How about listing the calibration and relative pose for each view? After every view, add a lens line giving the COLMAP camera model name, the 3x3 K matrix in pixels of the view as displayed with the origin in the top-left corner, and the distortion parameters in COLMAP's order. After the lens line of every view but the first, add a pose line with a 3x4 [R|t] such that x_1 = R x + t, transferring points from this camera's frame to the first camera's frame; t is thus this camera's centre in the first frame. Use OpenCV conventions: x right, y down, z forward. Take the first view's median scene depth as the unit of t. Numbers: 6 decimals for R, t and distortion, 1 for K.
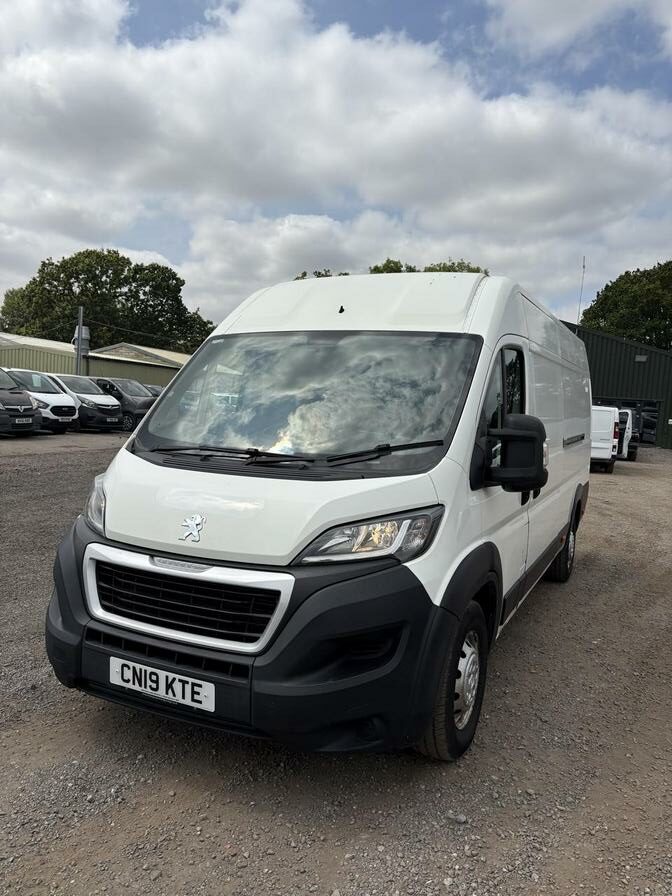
lens RADIAL K [[734.4, 0, 336.0], [0, 734.4, 448.0], [0, 0, 1]] dist [-0.013382, -0.006622]
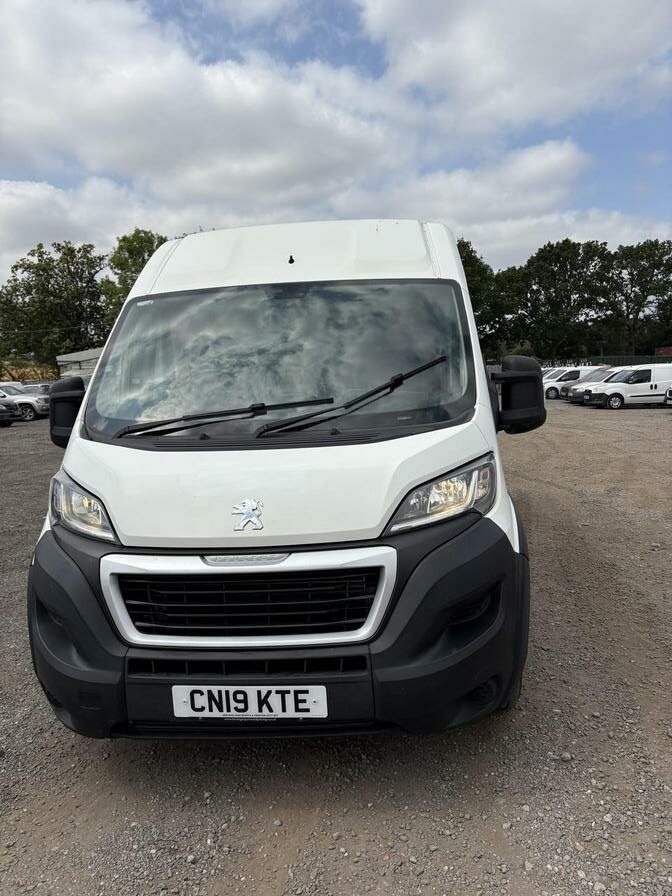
lens RADIAL K [[734.4, 0, 336.0], [0, 734.4, 448.0], [0, 0, 1]] dist [-0.013382, -0.006622]
pose [[0.921826, -0.120701, 0.368332, -0.421661], [0.106602, 0.992581, 0.058472, -0.006724], [-0.372657, -0.014636, 0.927854, 0.184436]]
